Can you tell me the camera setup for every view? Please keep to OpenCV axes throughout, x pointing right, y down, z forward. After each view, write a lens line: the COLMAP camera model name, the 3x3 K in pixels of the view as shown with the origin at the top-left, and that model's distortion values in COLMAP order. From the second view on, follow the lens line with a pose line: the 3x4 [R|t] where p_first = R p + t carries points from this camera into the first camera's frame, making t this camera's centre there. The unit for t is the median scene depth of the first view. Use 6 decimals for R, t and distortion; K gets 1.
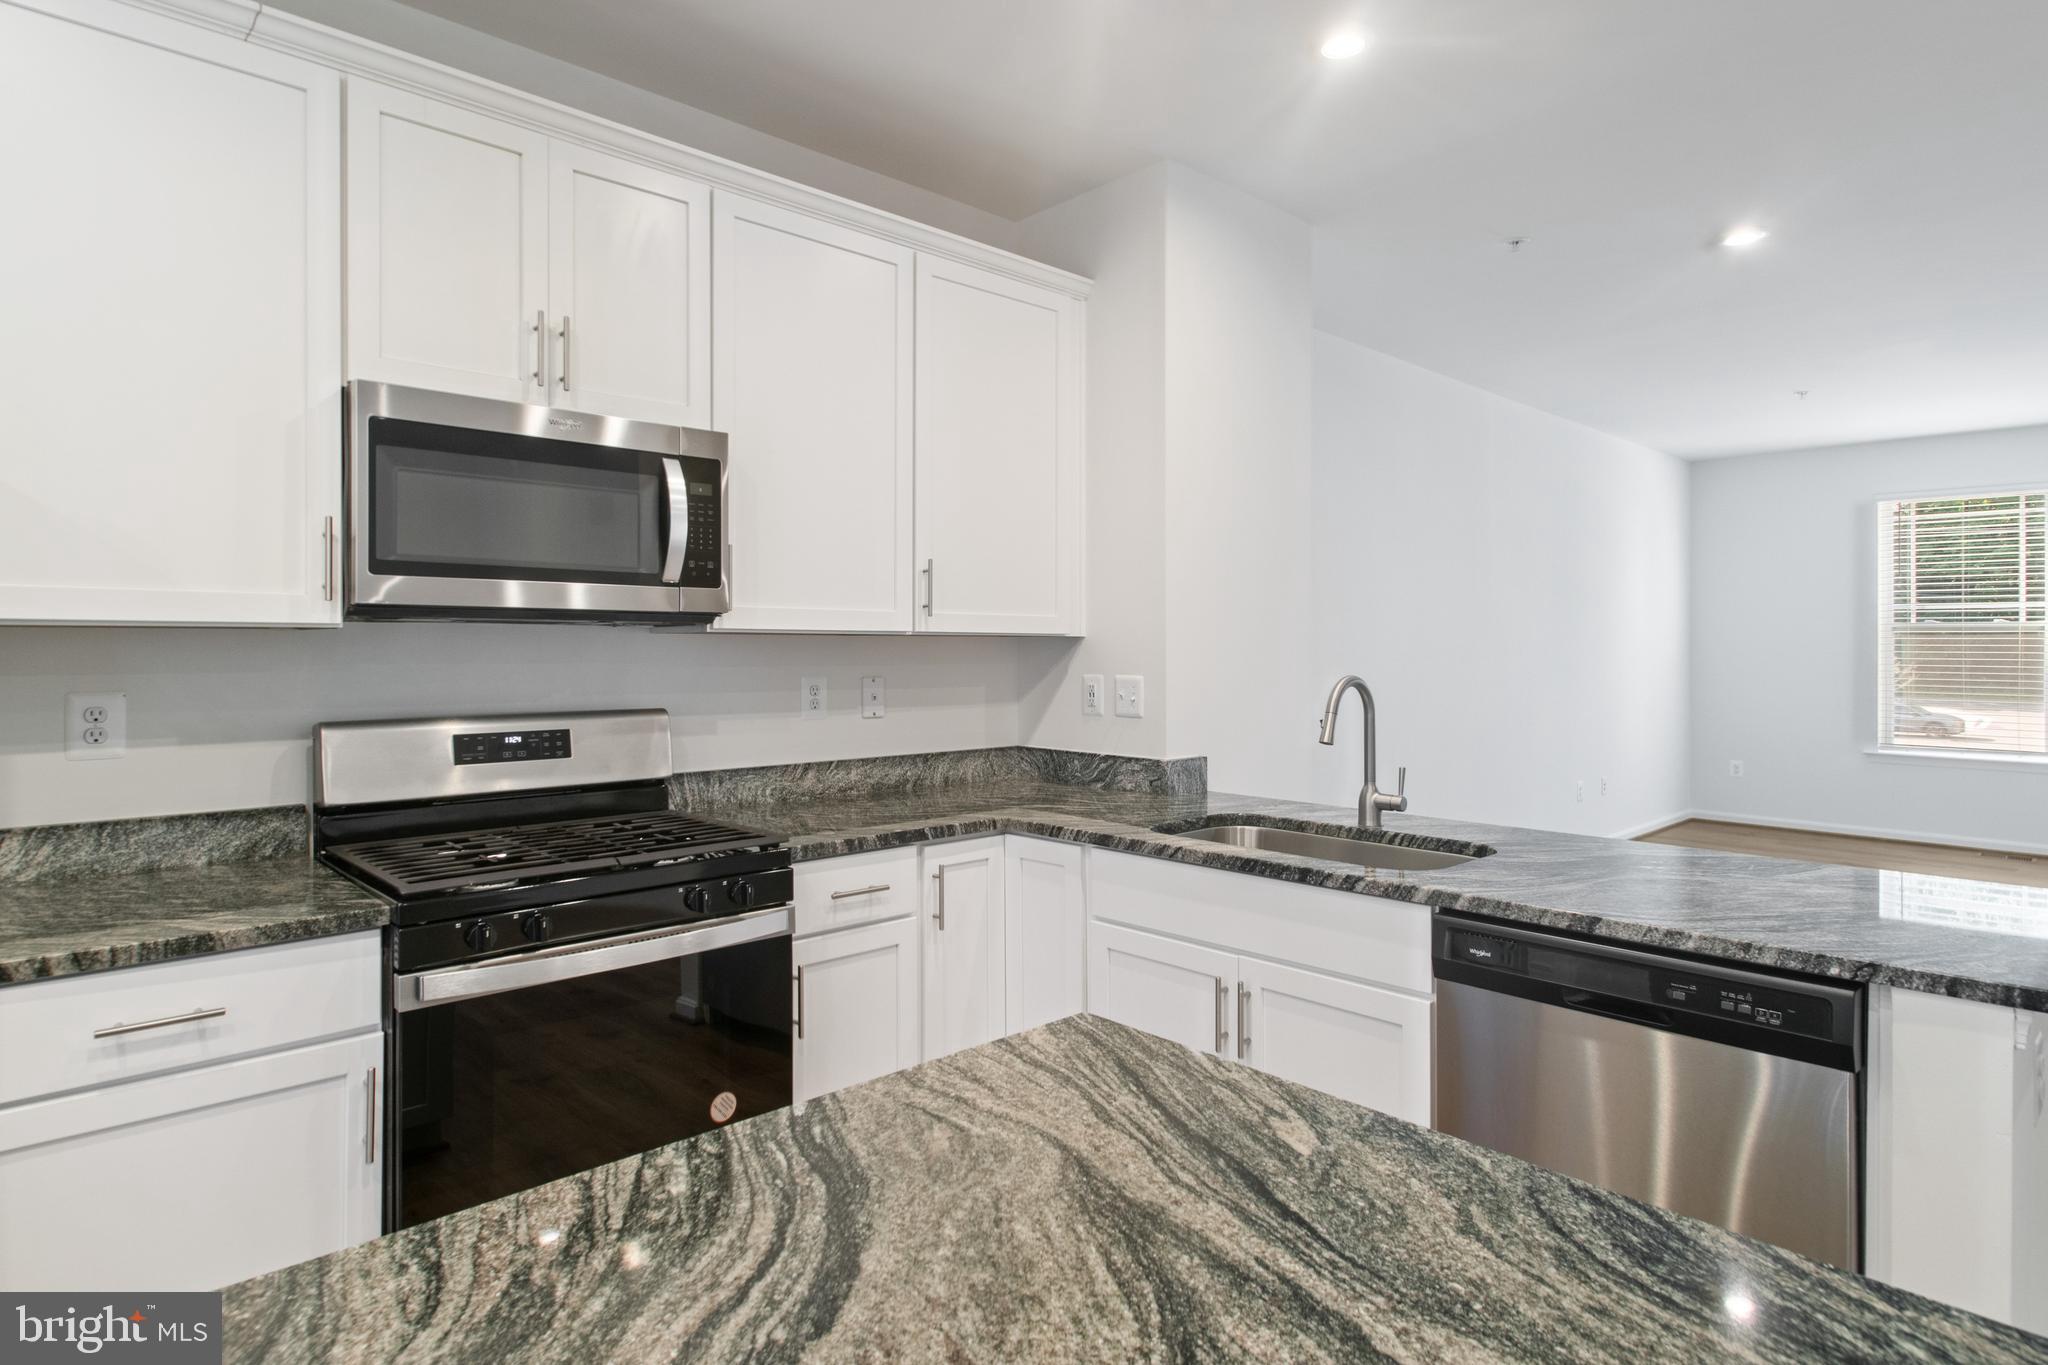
lens RADIAL K [[1131.1, 0, 1017.6], [0, 1131.1, 659.3], [0, 0, 1]] dist [0.004234, 0.001412]
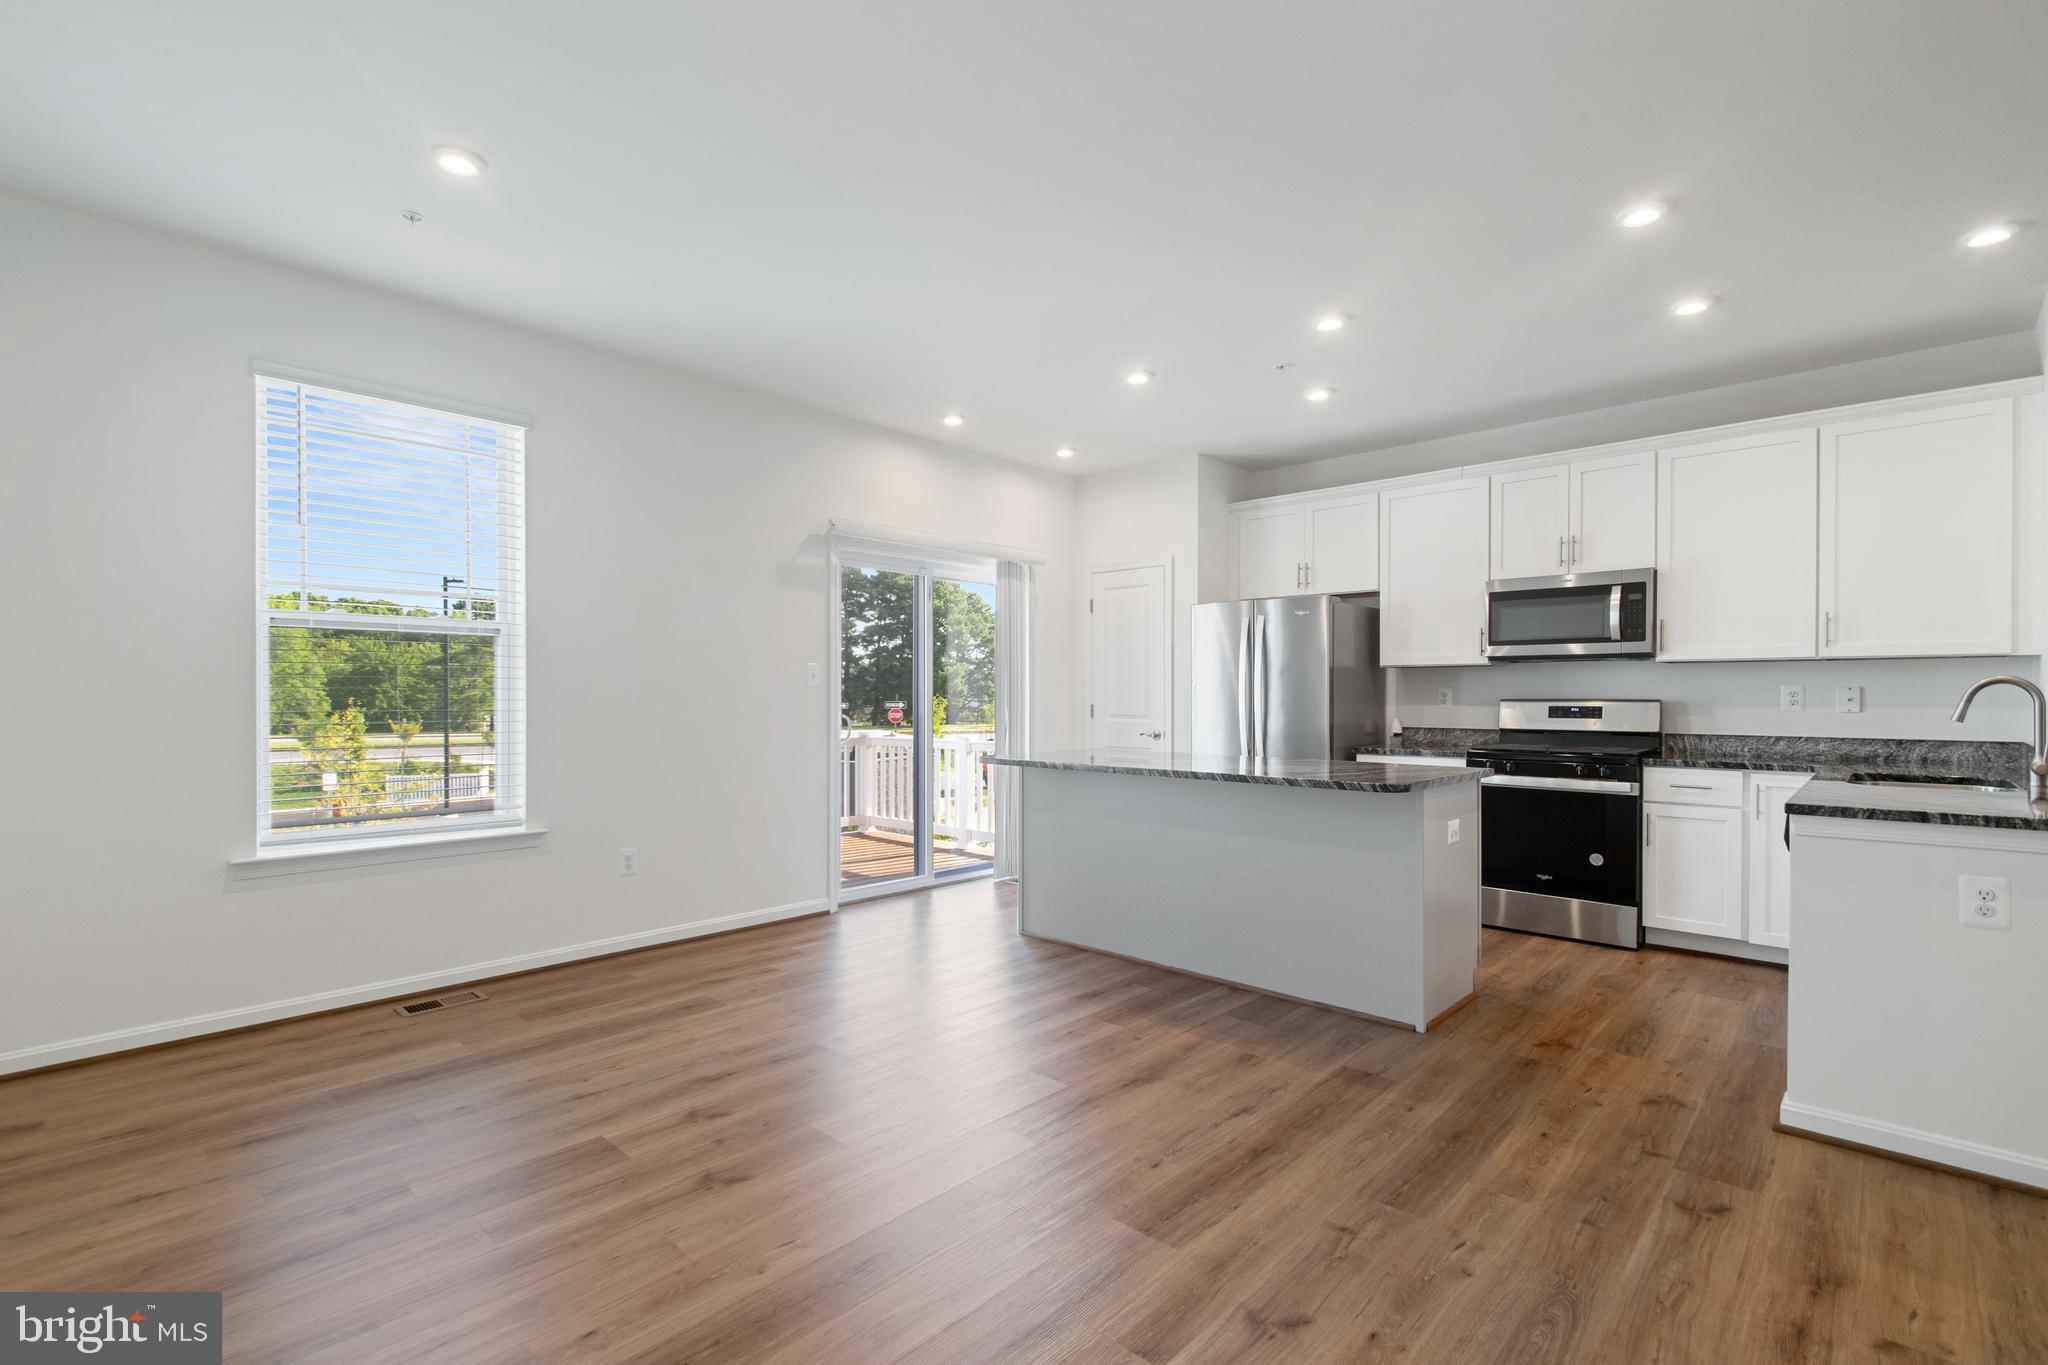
lens RADIAL K [[915.9, 0, 1007.9], [0, 915.9, 702.4], [0, 0, 1]] dist [0.001557, -0.000073]
pose [[0.050626, 0.005725, -0.998701, 1.467007], [-0.014974, 0.999876, 0.004973, 0.065326], [0.998605, 0.014702, 0.050705, -0.308013]]
